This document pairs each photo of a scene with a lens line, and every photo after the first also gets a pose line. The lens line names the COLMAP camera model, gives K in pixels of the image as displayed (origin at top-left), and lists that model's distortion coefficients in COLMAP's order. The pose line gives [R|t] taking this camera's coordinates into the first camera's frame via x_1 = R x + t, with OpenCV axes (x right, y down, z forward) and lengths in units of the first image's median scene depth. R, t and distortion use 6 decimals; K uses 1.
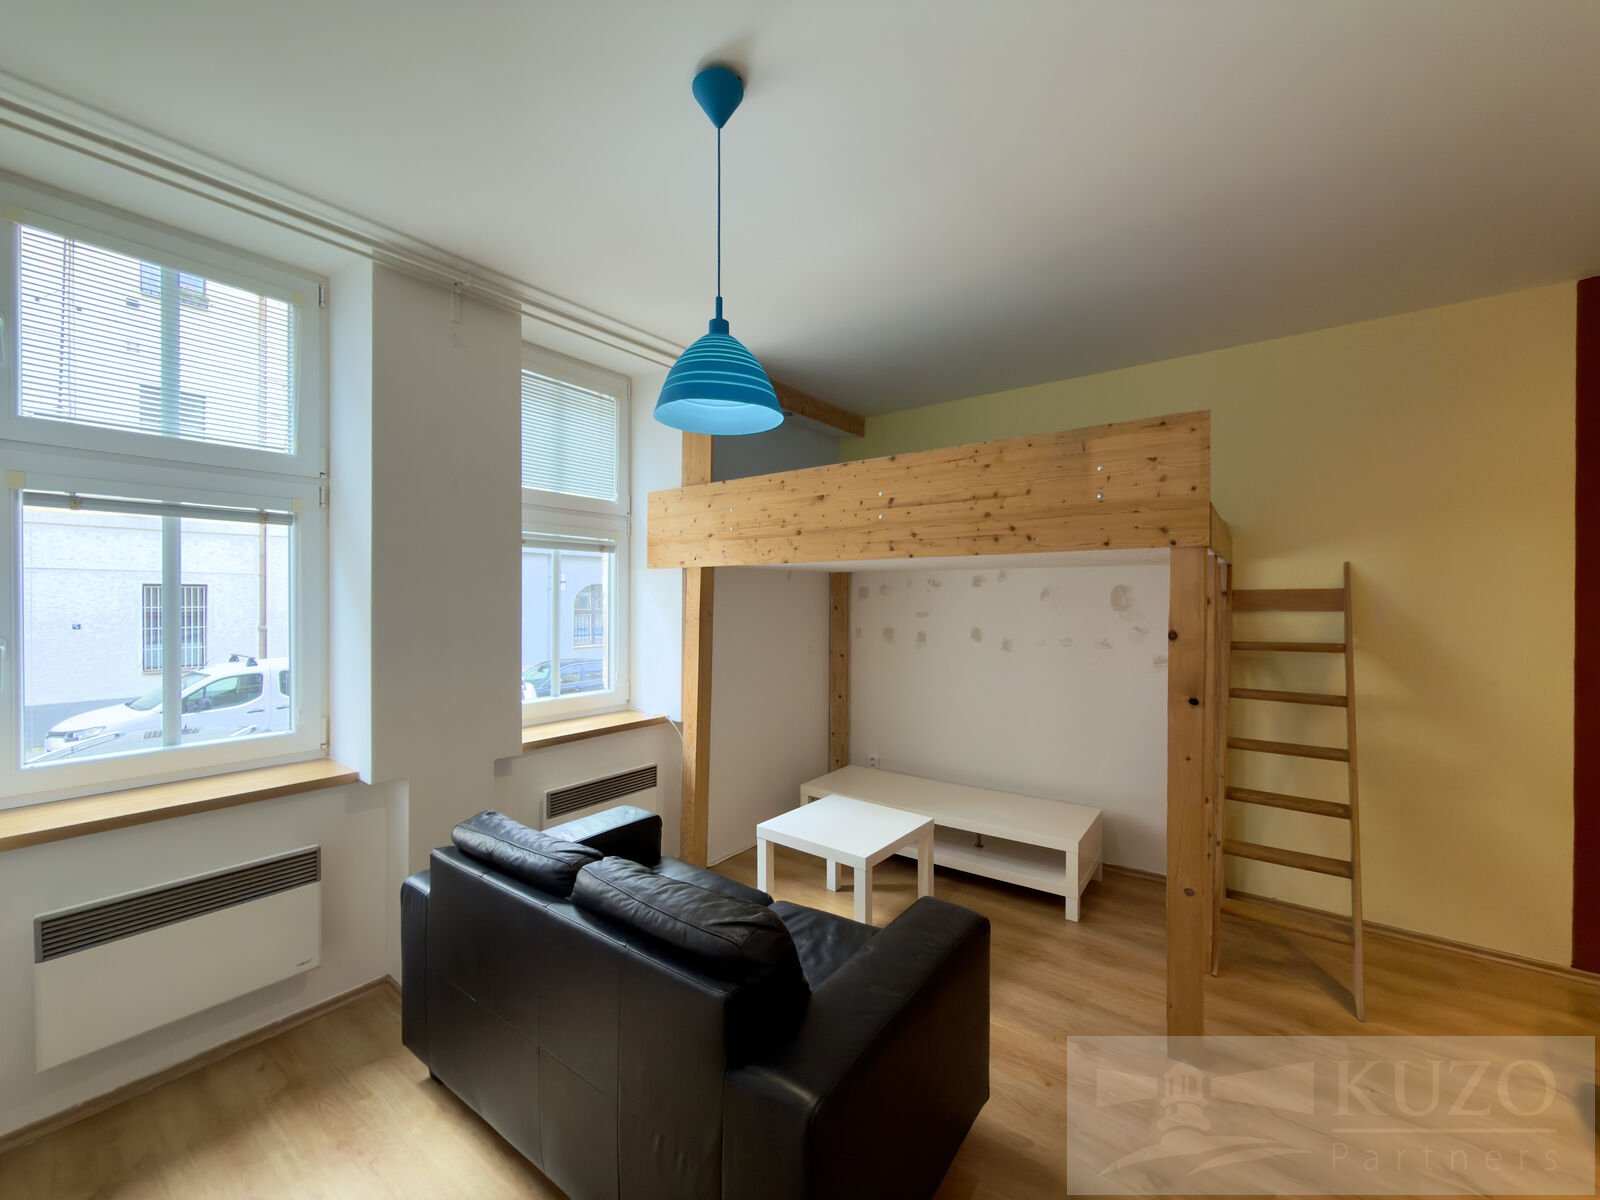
lens RADIAL K [[636.9, 0, 800.0], [0, 636.9, 600.0], [0, 0, 1]] dist [0.000637, 0.000226]
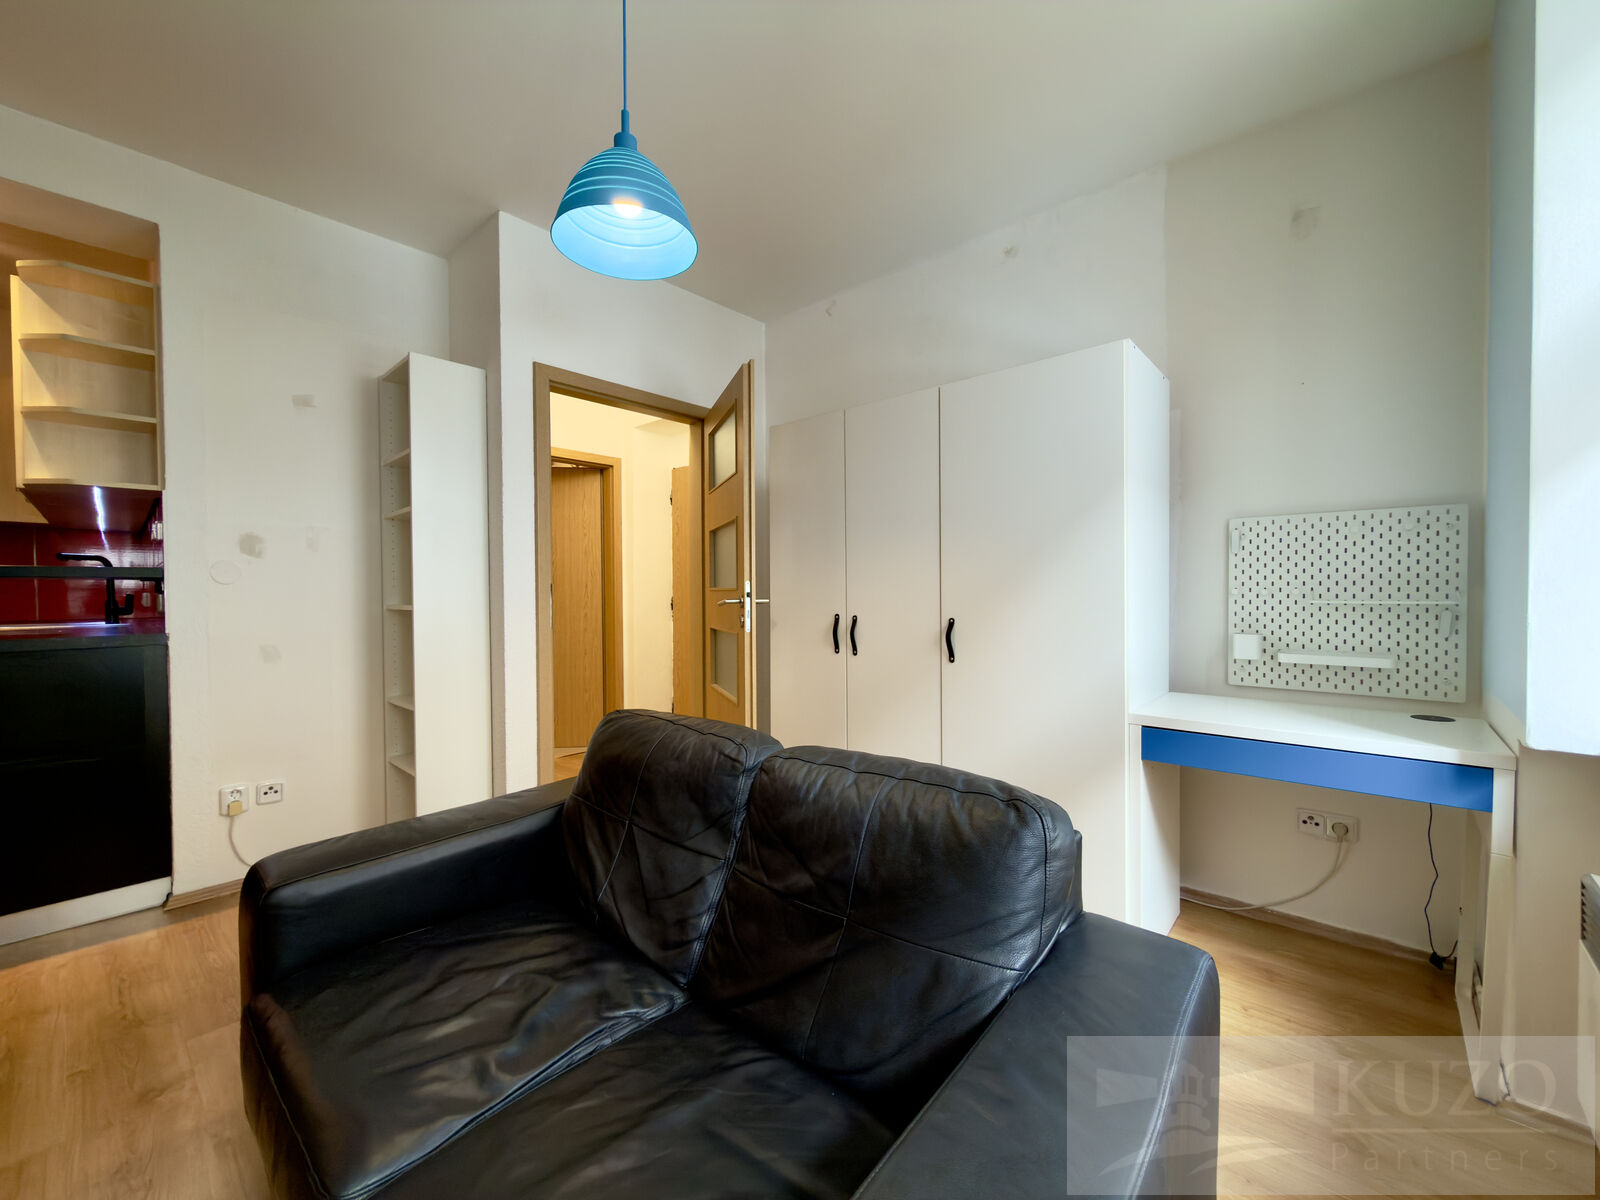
lens RADIAL K [[637.0, 0, 800.8], [0, 637.0, 601.5], [0, 0, 1]] dist [-0.001127, -0.000007]
pose [[-0.996623, 0.001542, 0.082096, -0.235880], [0.003253, 0.999780, 0.020717, 0.106895], [-0.082046, 0.020914, -0.996409, 0.992643]]
